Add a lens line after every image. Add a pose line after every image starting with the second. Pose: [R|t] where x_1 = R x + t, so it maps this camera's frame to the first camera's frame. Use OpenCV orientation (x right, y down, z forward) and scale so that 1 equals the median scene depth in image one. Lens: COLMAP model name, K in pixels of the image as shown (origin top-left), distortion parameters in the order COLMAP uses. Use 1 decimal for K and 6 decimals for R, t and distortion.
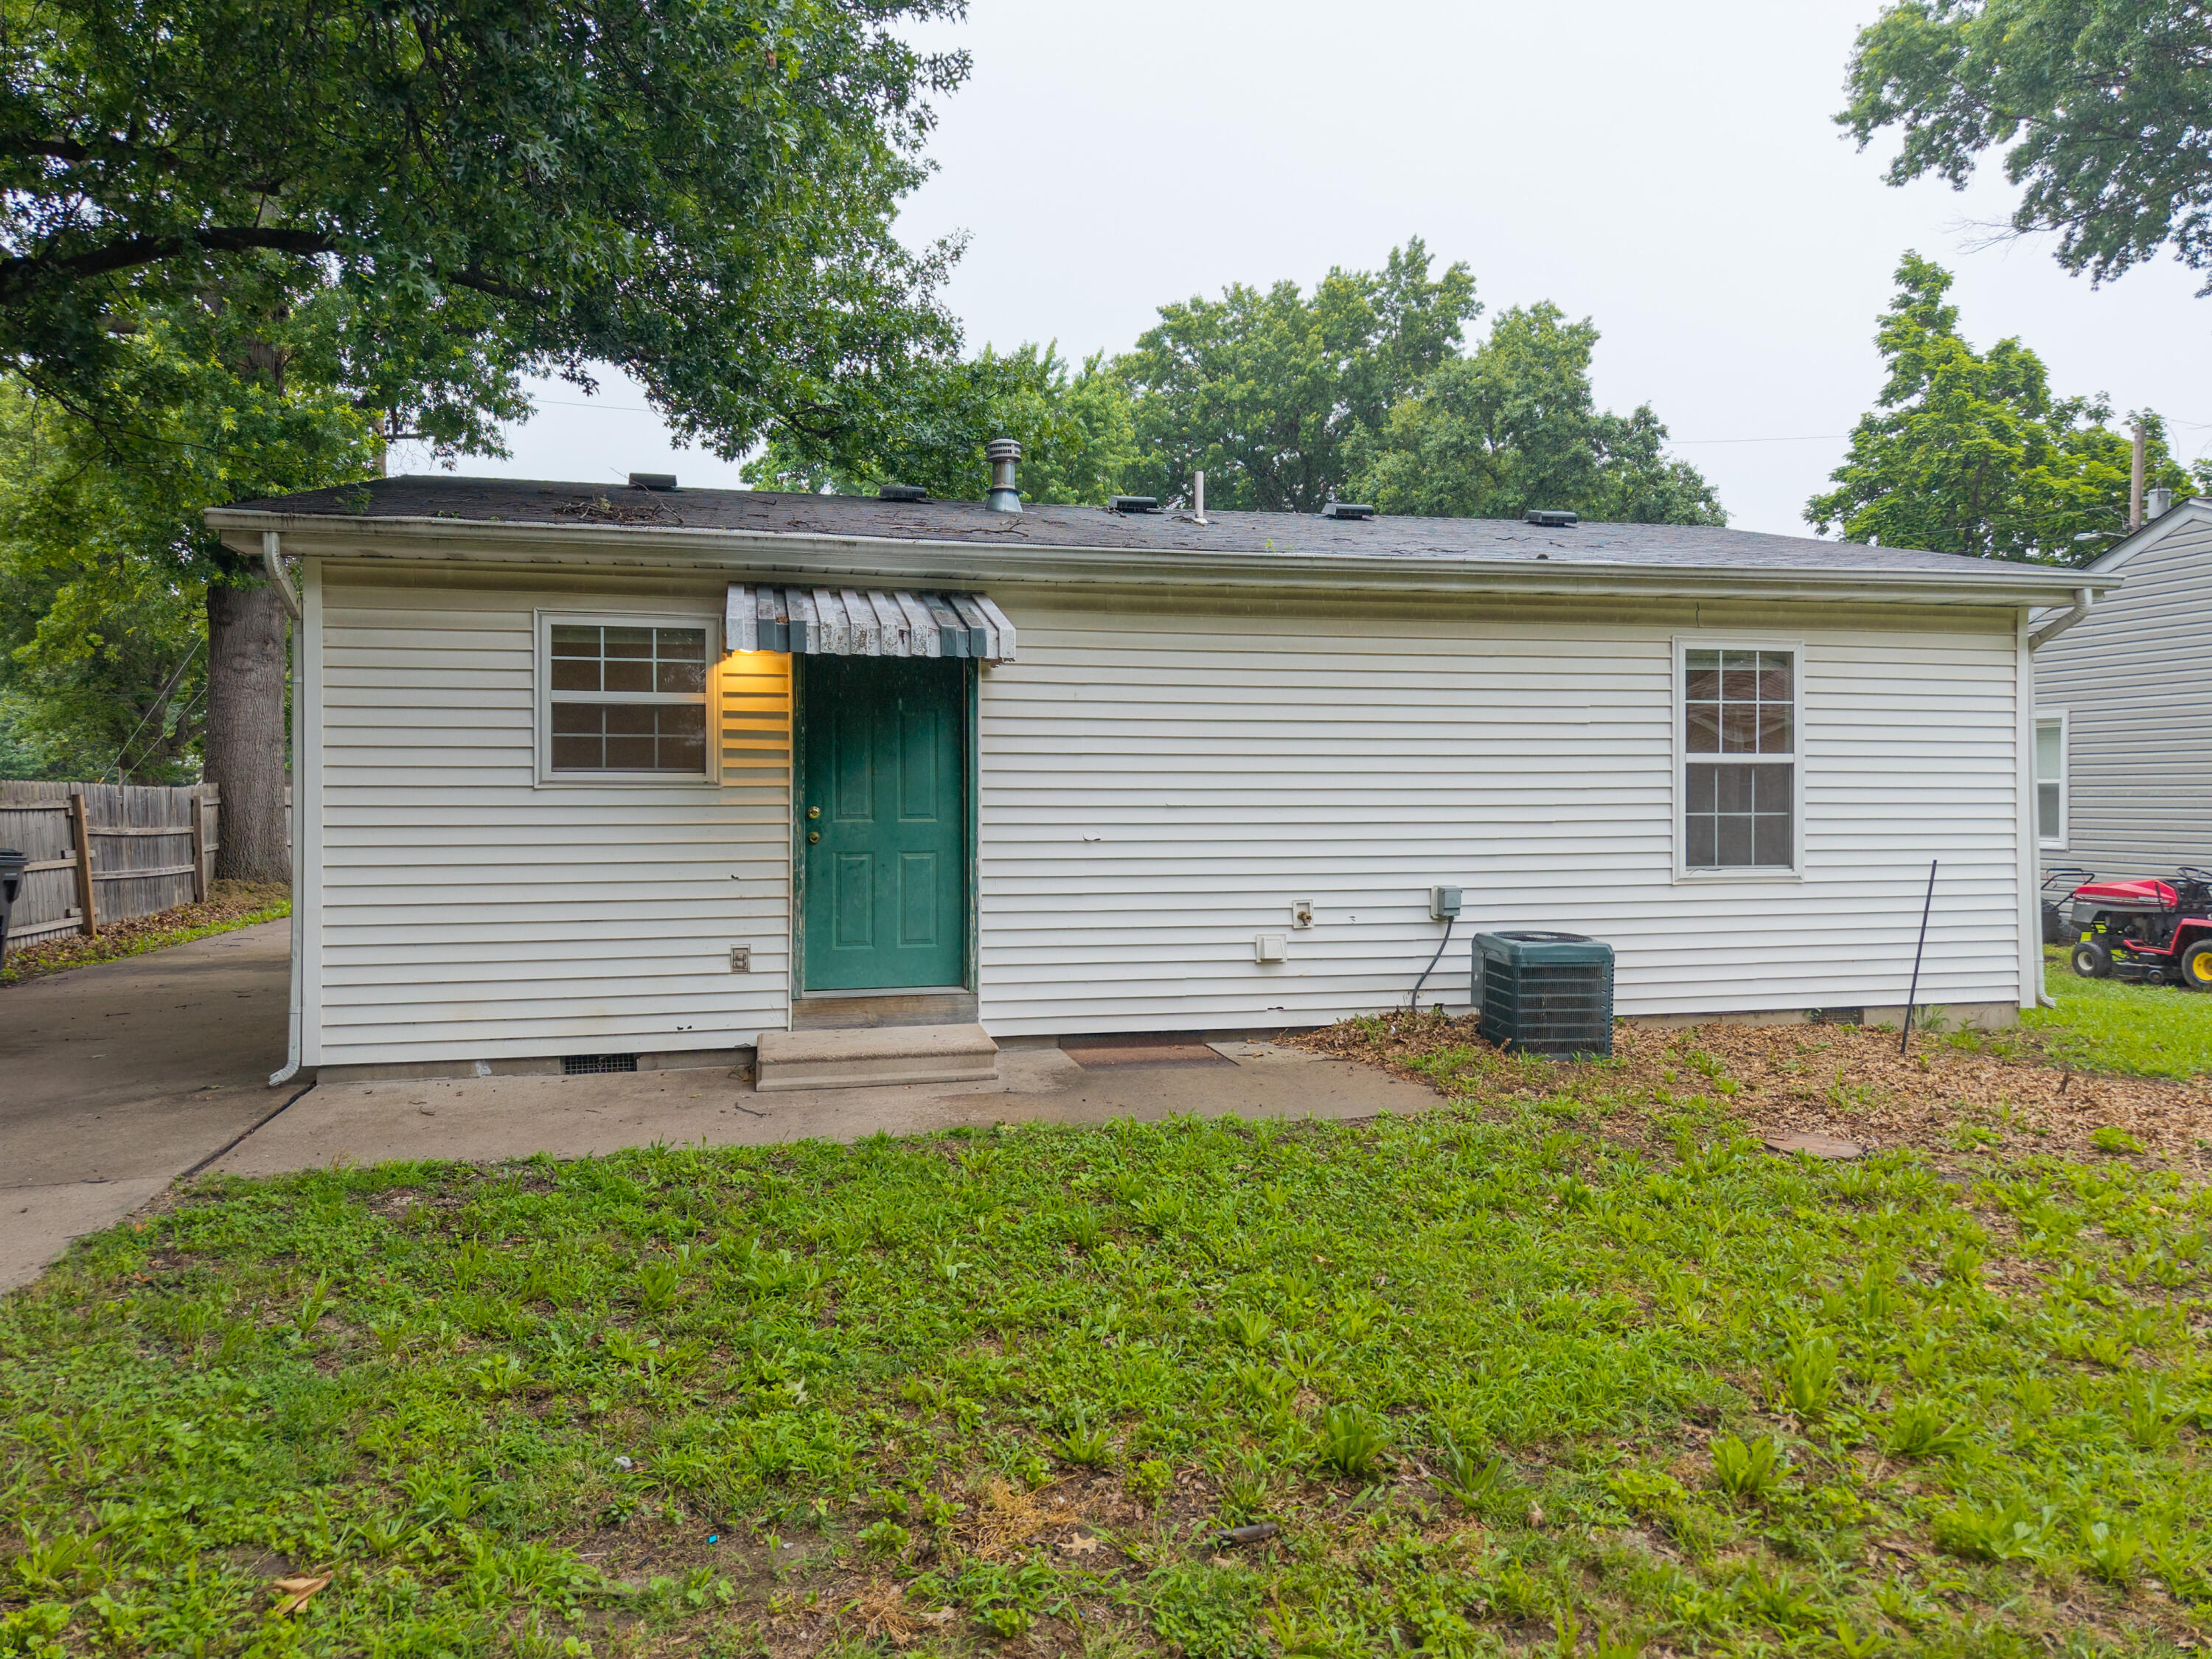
lens RADIAL K [[1486.6, 0, 1106.0], [0, 1486.6, 829.5], [0, 0, 1]] dist [0.039003, -0.036129]
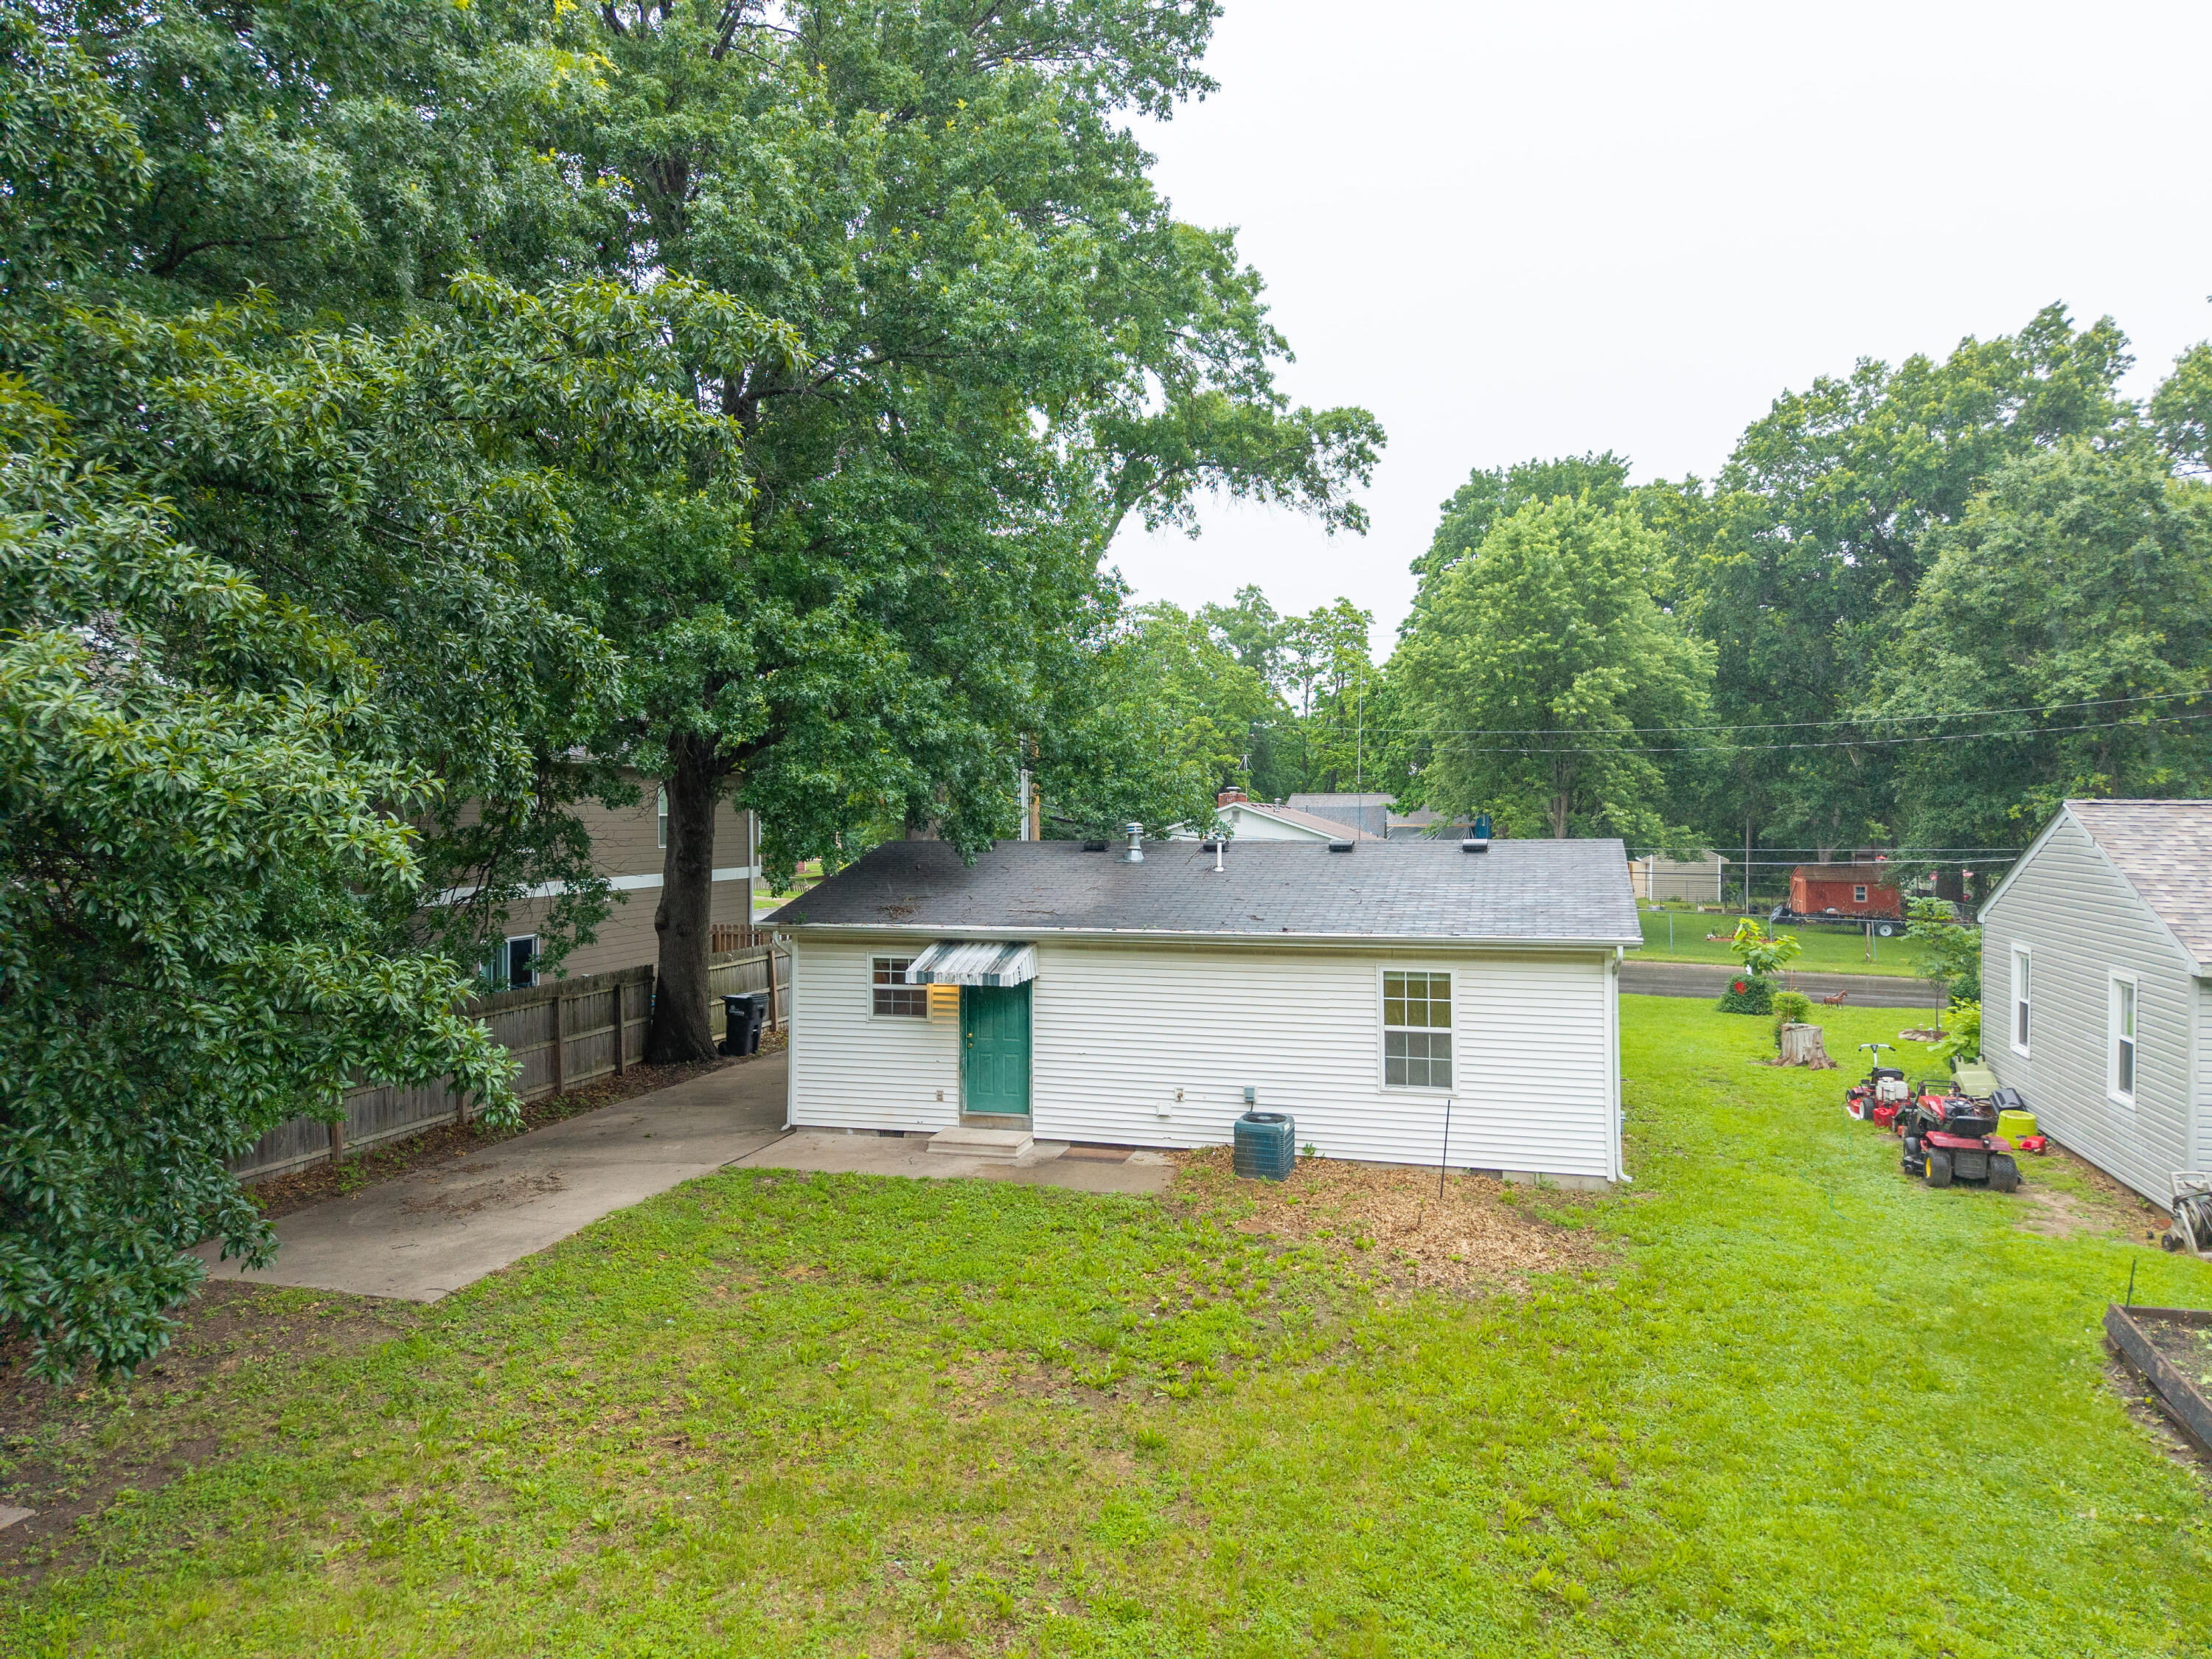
lens RADIAL K [[1442.8, 0, 1106.0], [0, 1442.8, 829.5], [0, 0, 1]] dist [0.055760, -0.049656]
pose [[0.875324, 0.003485, -0.483525, 1.032418], [-0.010442, 0.999877, -0.011696, -0.294155], [0.483424, 0.015287, 0.875253, -0.853017]]
